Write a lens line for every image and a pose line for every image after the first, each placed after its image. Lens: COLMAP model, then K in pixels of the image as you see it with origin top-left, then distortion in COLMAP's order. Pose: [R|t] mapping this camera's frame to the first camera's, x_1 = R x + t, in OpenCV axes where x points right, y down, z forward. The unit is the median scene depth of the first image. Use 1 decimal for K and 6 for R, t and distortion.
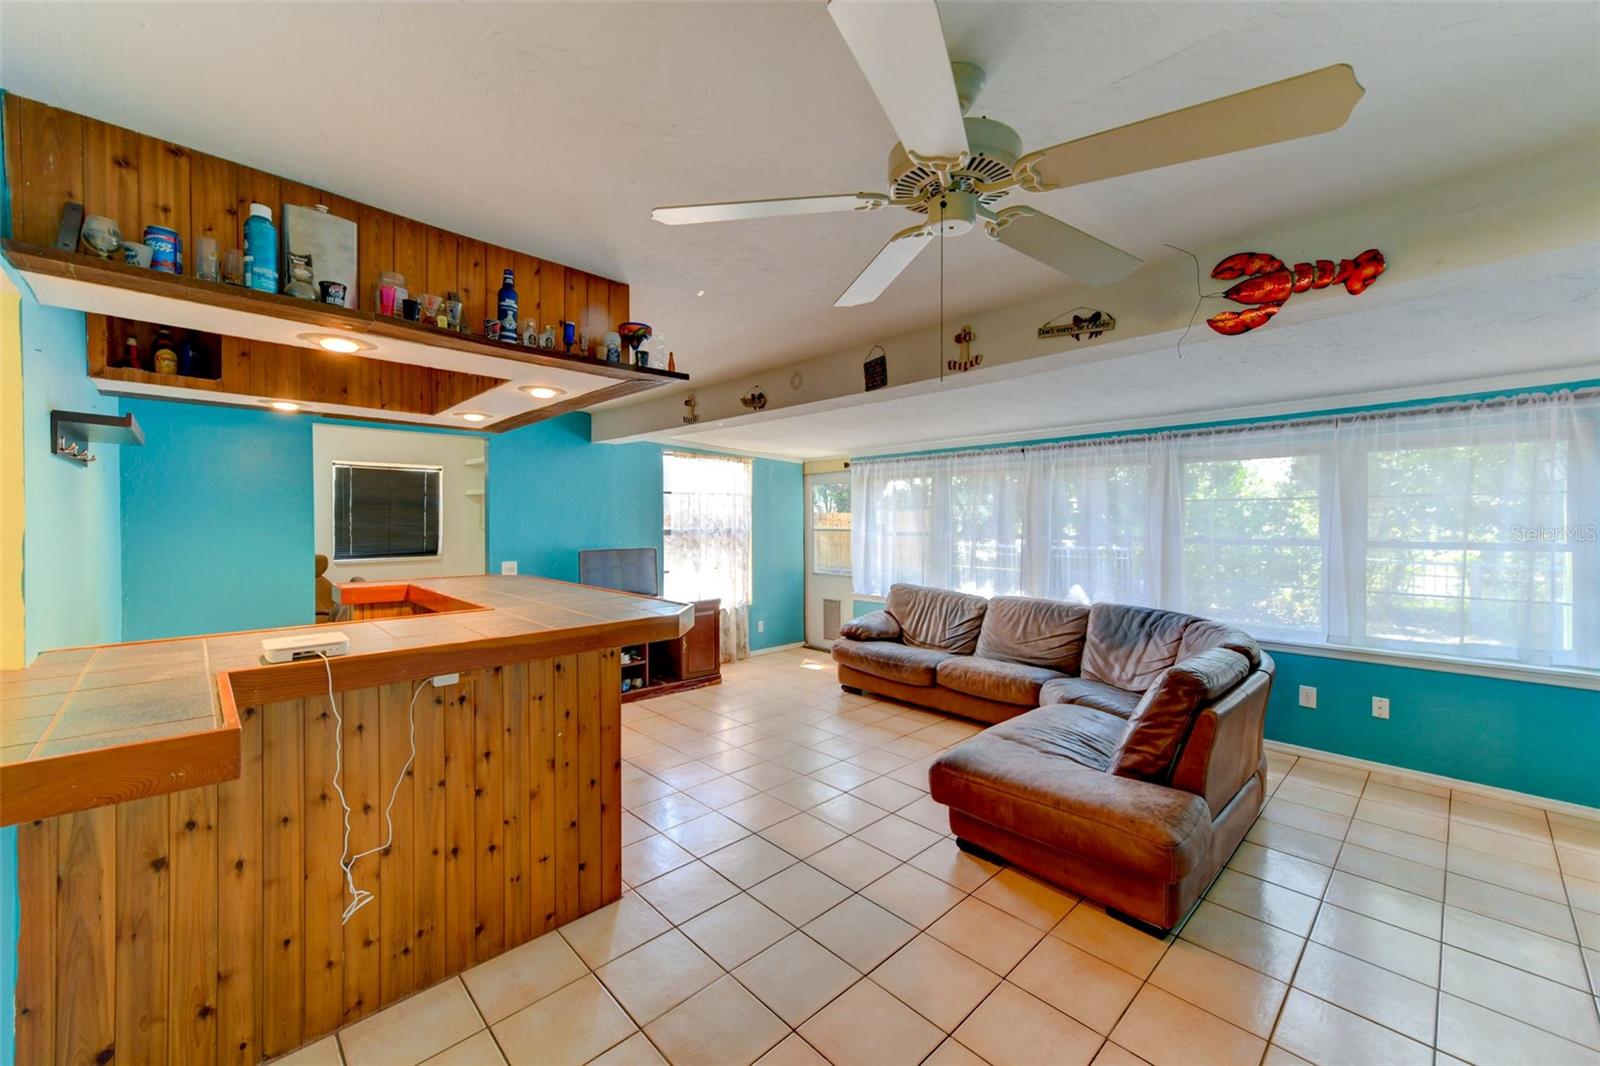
lens RADIAL K [[637.1, 0, 815.6], [0, 637.1, 523.8], [0, 0, 1]] dist [0.017055, -0.001241]
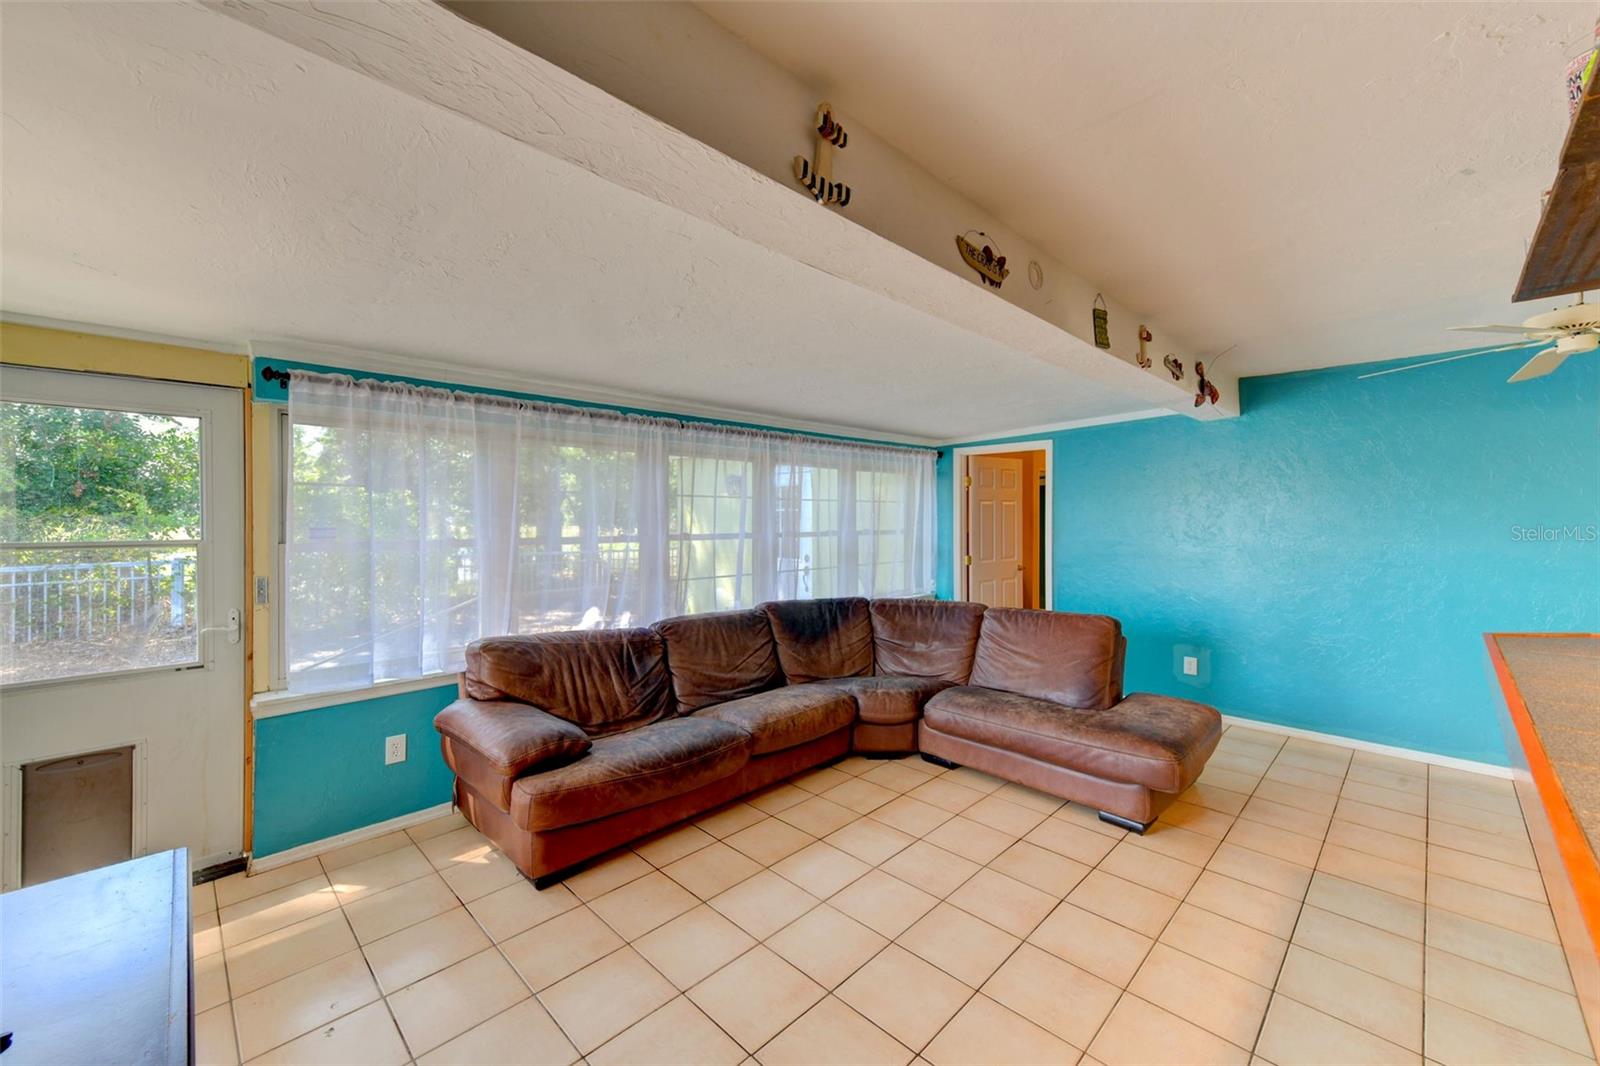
lens RADIAL K [[637.1, 0, 793.9], [0, 637.1, 523.9], [0, 0, 1]] dist [0.017055, -0.001241]
pose [[-0.003046, -0.000061, 0.999995, -0.546627], [0.012994, 0.999916, 0.000101, 0.005873], [-0.999911, 0.012994, -0.003045, 1.069301]]
